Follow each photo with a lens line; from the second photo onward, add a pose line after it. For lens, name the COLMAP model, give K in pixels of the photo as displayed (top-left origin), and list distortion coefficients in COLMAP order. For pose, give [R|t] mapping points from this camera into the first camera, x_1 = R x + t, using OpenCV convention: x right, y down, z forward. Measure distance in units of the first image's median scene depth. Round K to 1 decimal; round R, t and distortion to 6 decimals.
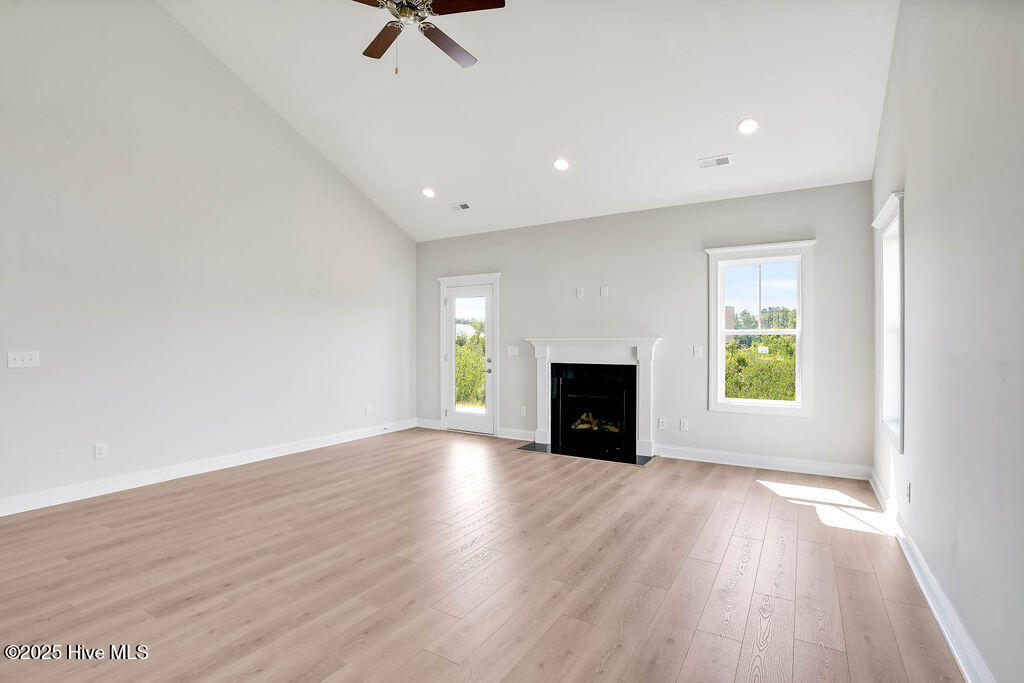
lens RADIAL K [[478.8, 0, 511.6], [0, 478.8, 334.0], [0, 0, 1]] dist [-0.044048, 0.000810]
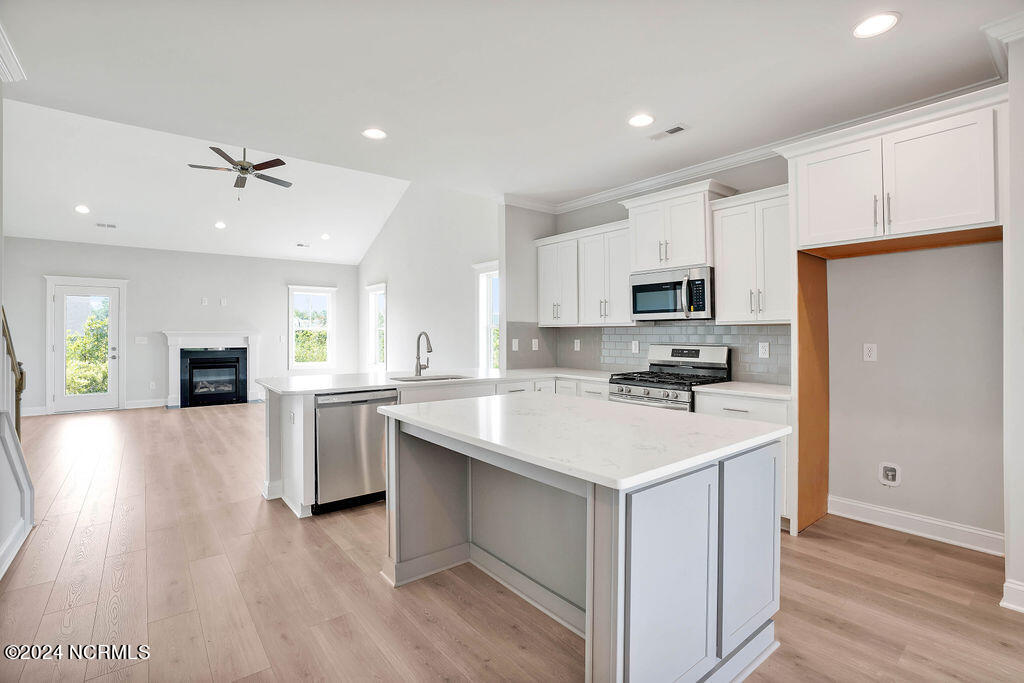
lens RADIAL K [[478.8, 0, 511.6], [0, 478.8, 334.0], [0, 0, 1]] dist [-0.044048, 0.000810]
pose [[0.345235, -0.002485, 0.938513, -1.062311], [-0.015611, 0.999843, 0.008390, -0.013011], [-0.938386, -0.017548, 0.345142, -0.497639]]
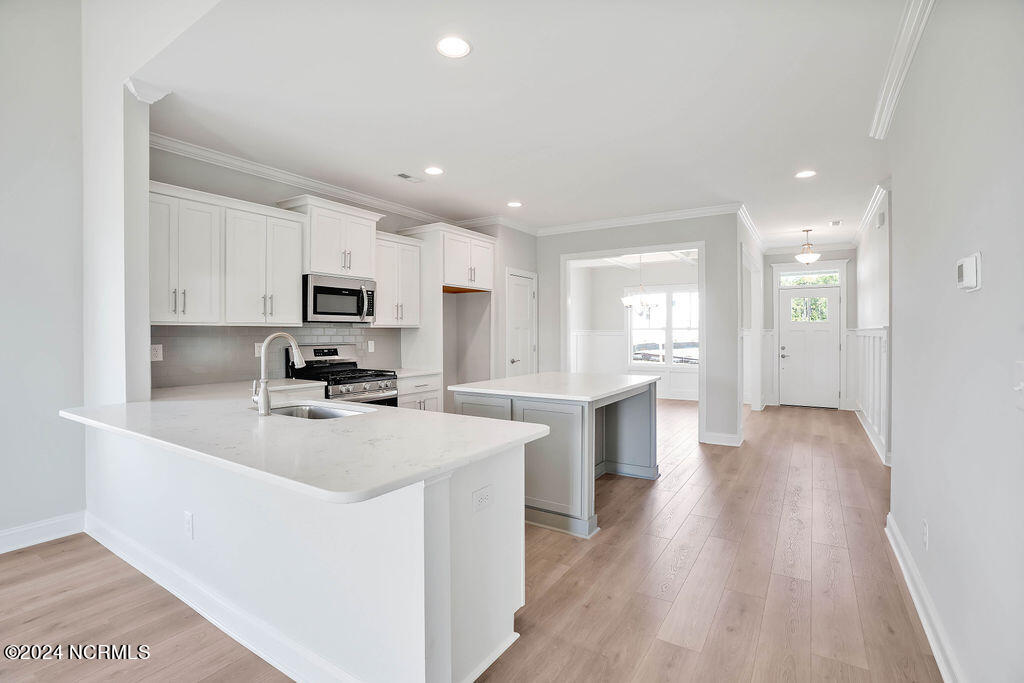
lens RADIAL K [[478.8, 0, 511.6], [0, 478.8, 334.0], [0, 0, 1]] dist [-0.044048, 0.000810]
pose [[-0.999751, 0.002193, 0.022198, -0.558156], [0.001904, 0.999913, -0.013023, -0.000131], [-0.022225, -0.012977, -0.999669, 0.397506]]
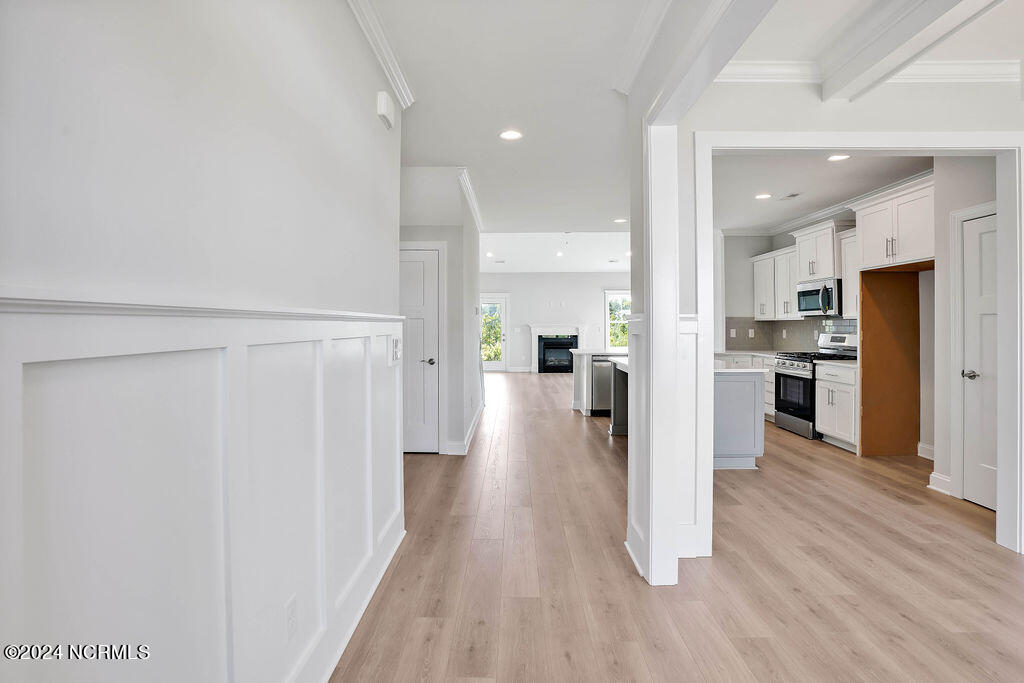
lens RADIAL K [[504.2, 0, 514.4], [0, 504.2, 324.9], [0, 0, 1]] dist [-0.003204, 0.000129]
pose [[0.852280, -0.001918, 0.523082, -1.468714], [-0.006160, 0.999887, 0.013704, -0.023516], [-0.523049, -0.014902, 0.852172, -1.111917]]
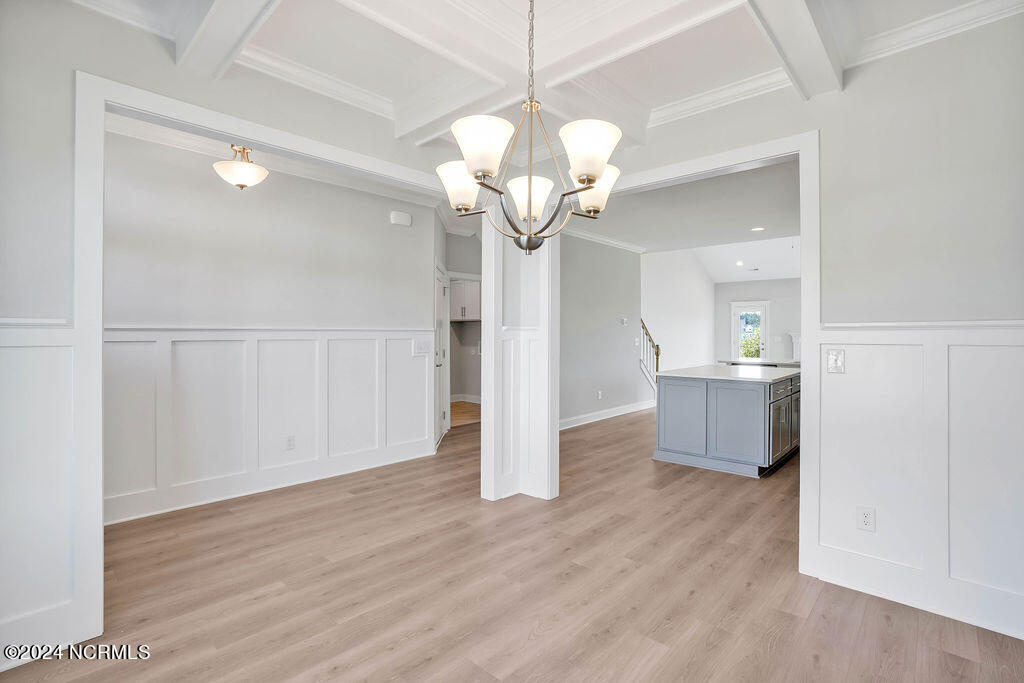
lens RADIAL K [[481.3, 0, 517.7], [0, 481.3, 333.3], [0, 0, 1]] dist [-0.000240, -0.000031]
pose [[0.982217, 0.001015, -0.187746, -0.873135], [0.002118, 0.999862, 0.016488, -0.031020], [0.187737, -0.016593, 0.982079, -1.505439]]
